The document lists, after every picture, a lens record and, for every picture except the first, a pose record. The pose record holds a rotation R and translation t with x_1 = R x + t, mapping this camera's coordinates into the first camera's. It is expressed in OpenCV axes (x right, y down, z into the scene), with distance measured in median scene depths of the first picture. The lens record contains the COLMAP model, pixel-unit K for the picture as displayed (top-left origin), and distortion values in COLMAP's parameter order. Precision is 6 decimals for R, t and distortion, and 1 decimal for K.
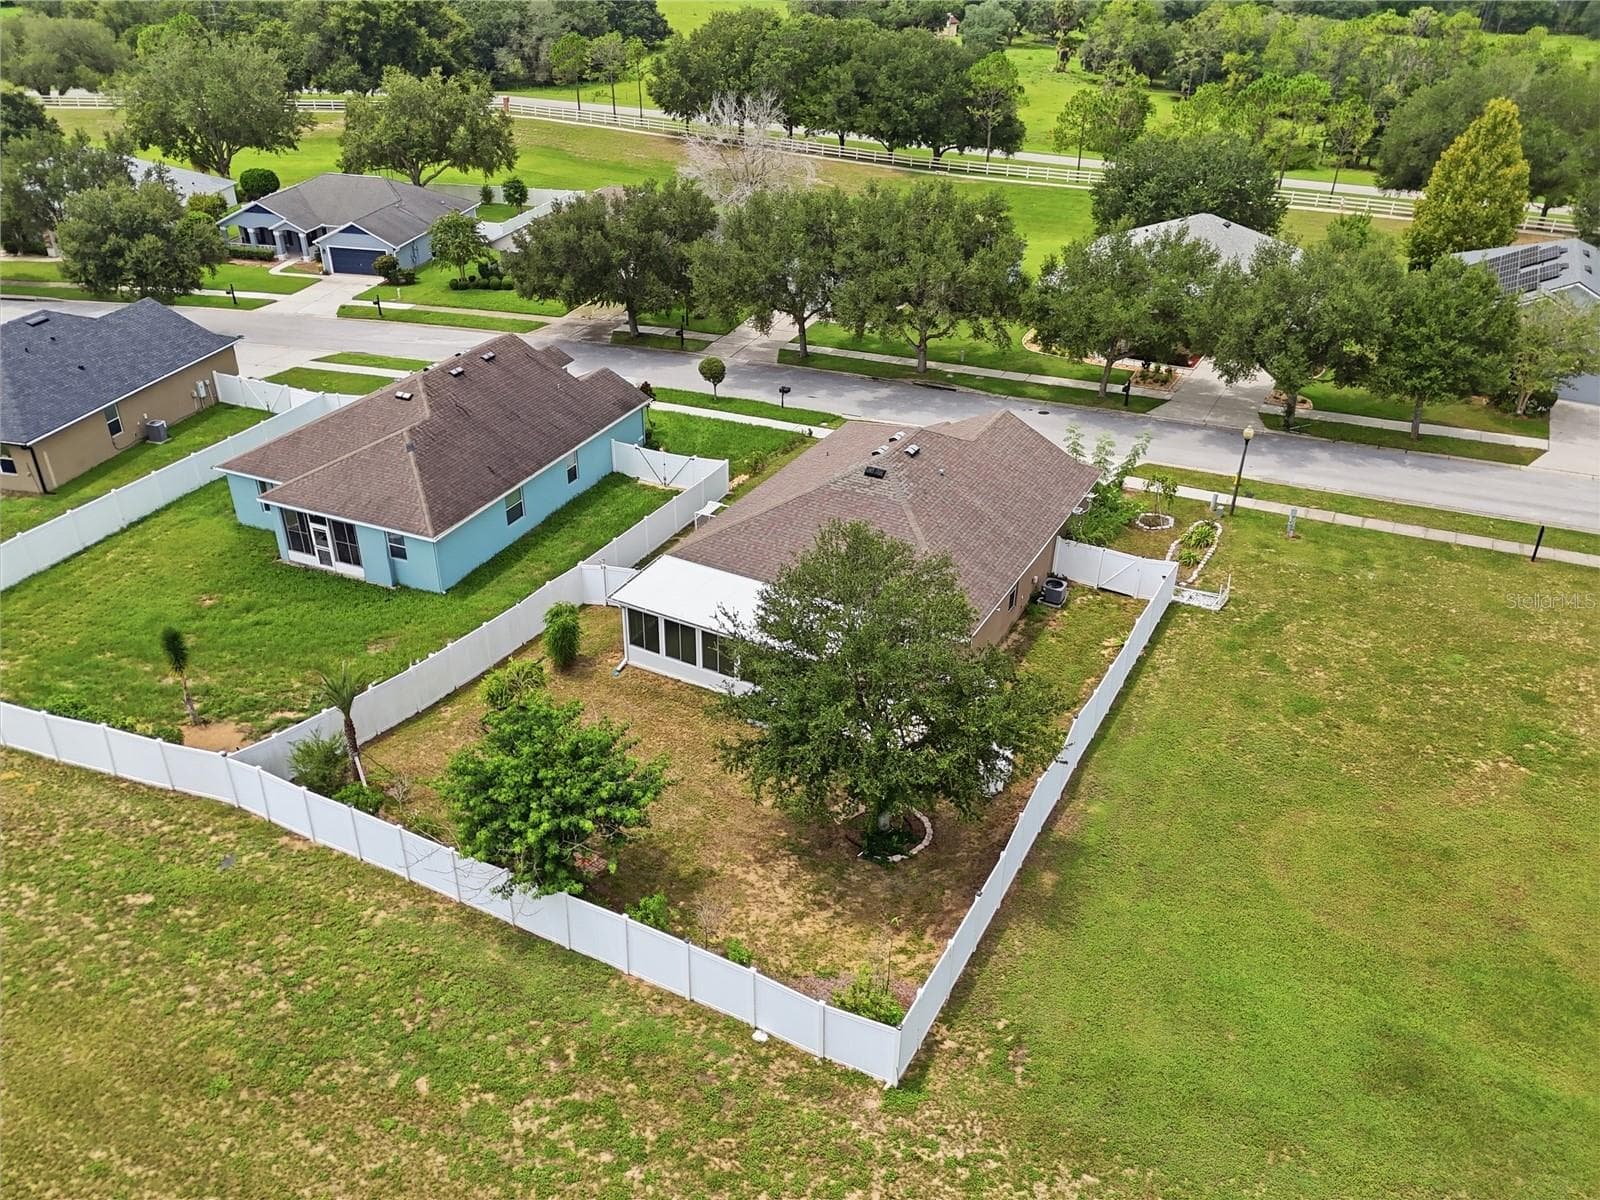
lens RADIAL K [[1182.6, 0, 800.0], [0, 1182.6, 600.0], [0, 0, 1]] dist [0.064114, -0.060504]
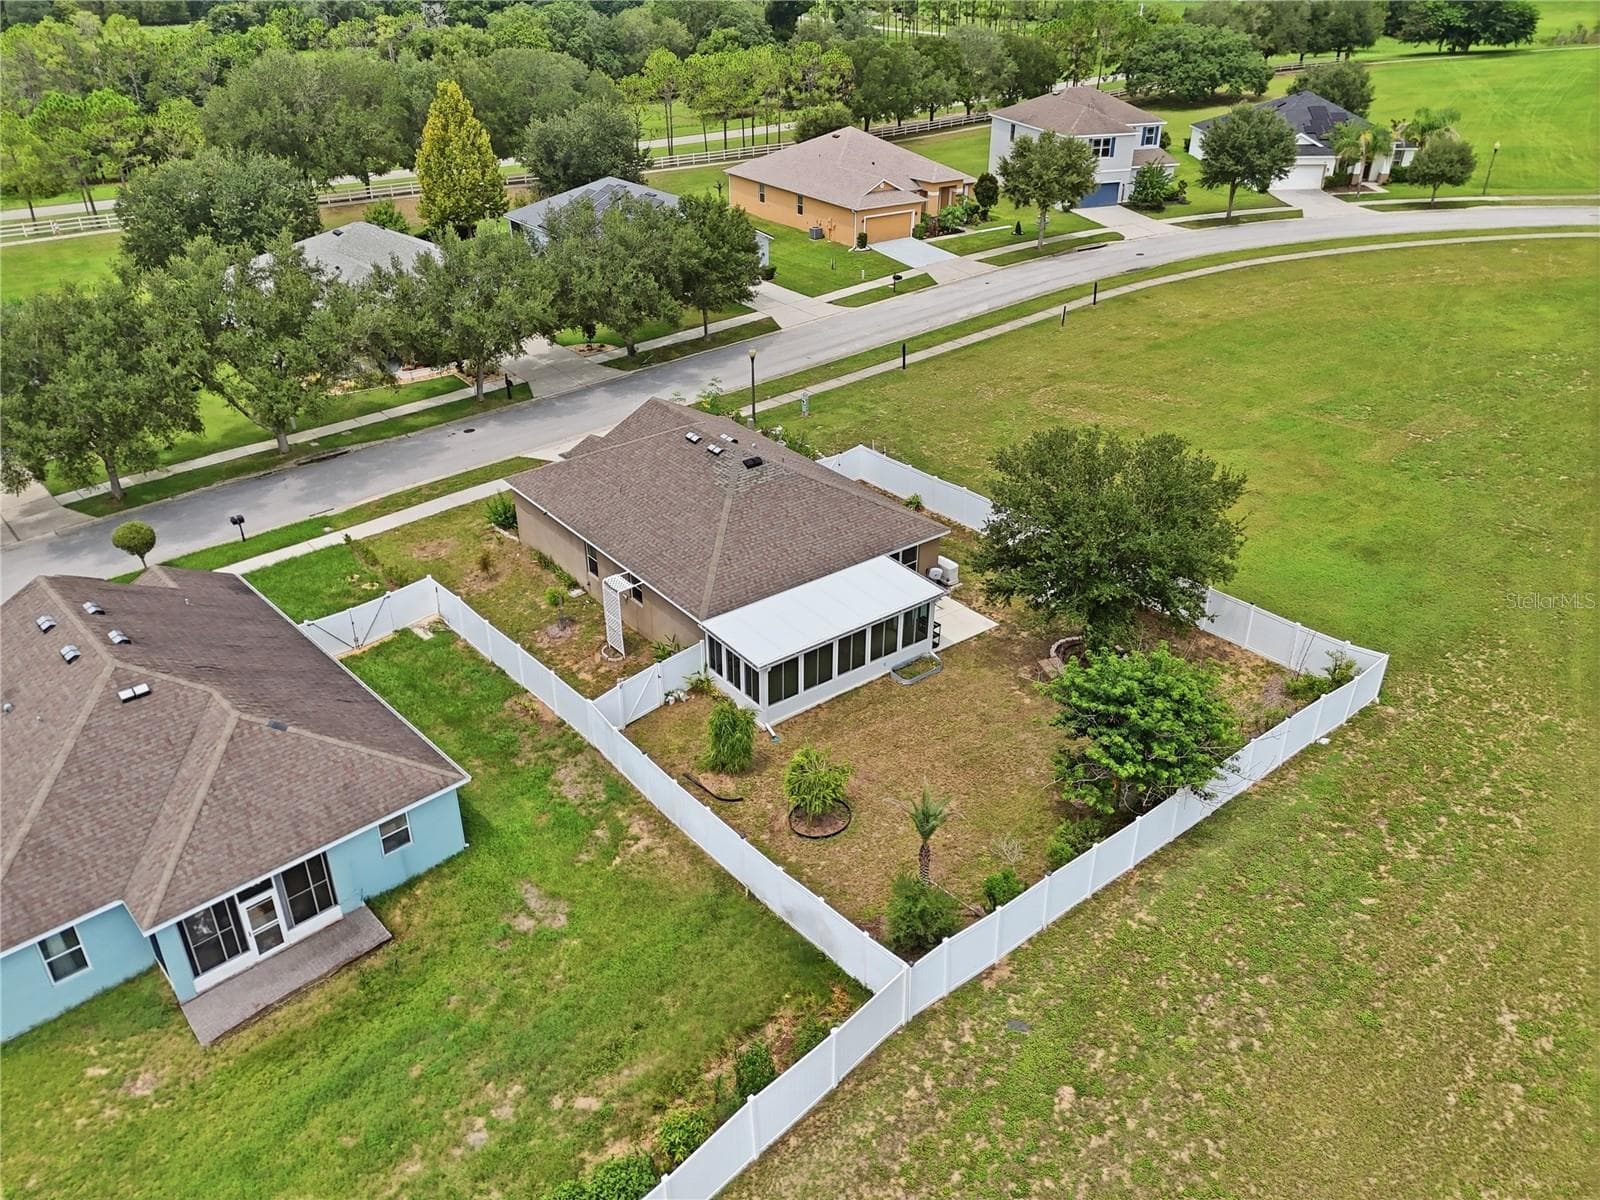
lens RADIAL K [[1182.6, 0, 800.0], [0, 1182.6, 600.0], [0, 0, 1]] dist [0.064114, -0.060504]
pose [[0.403458, -0.464345, 0.788419, -0.710123], [0.461955, 0.847154, 0.262541, -0.229584], [-0.789823, 0.258290, 0.556297, 0.361424]]
